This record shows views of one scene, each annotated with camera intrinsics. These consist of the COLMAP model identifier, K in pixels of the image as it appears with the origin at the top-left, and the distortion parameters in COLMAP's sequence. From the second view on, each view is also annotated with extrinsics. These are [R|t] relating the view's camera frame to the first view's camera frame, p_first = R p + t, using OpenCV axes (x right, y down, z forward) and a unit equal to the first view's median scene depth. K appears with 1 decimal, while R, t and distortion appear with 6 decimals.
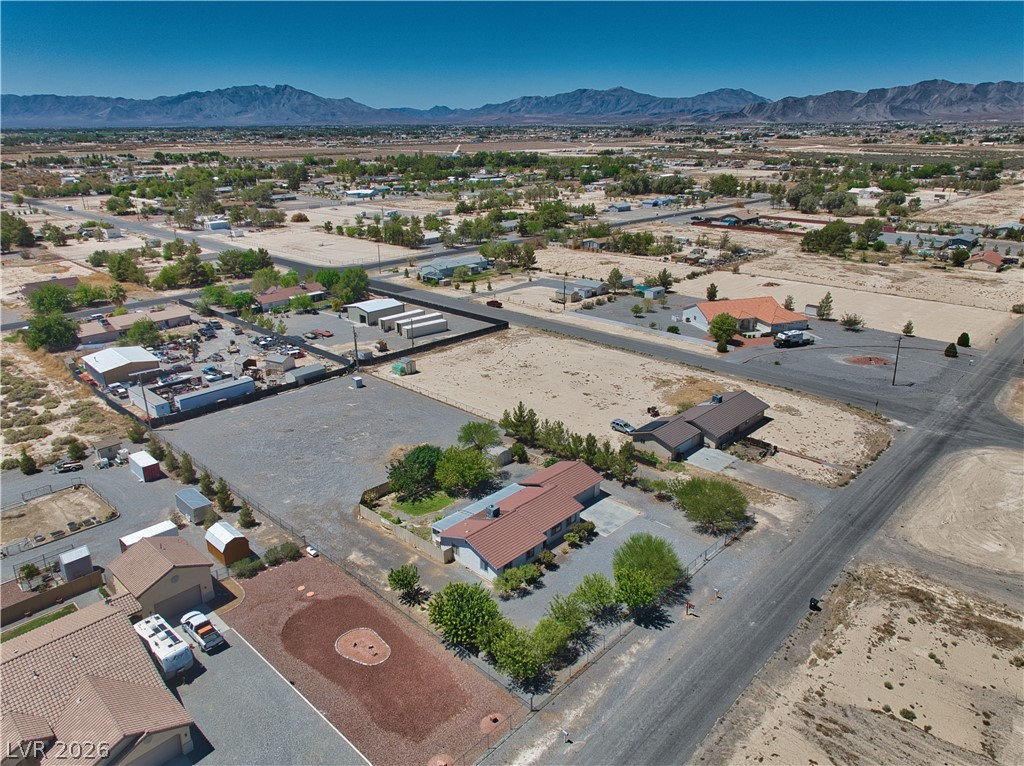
lens RADIAL K [[714.3, 0, 515.6], [0, 714.3, 417.3], [0, 0, 1]] dist [0.005490, -0.010917]
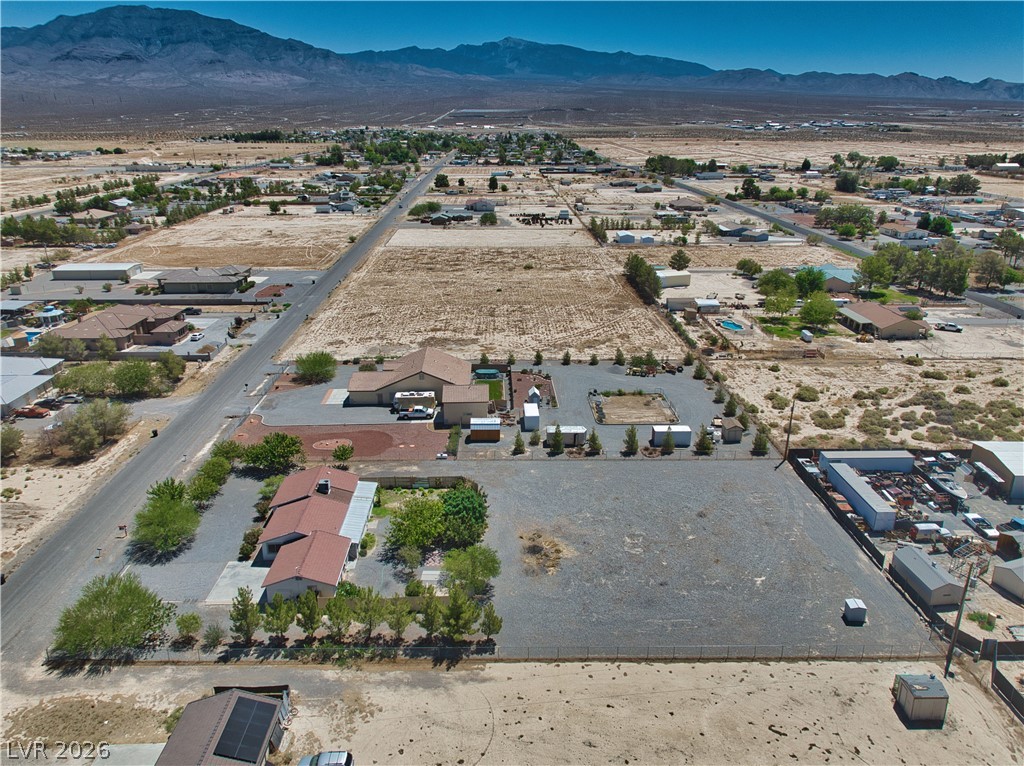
lens RADIAL K [[708.5, 0, 510.6], [0, 708.5, 383.4], [0, 0, 1]] dist [0.002905, -0.005279]
pose [[-0.712284, 0.247855, -0.656673, 0.300531], [-0.262787, 0.773360, 0.576939, -0.474245], [0.650841, 0.583509, -0.485719, 1.119792]]
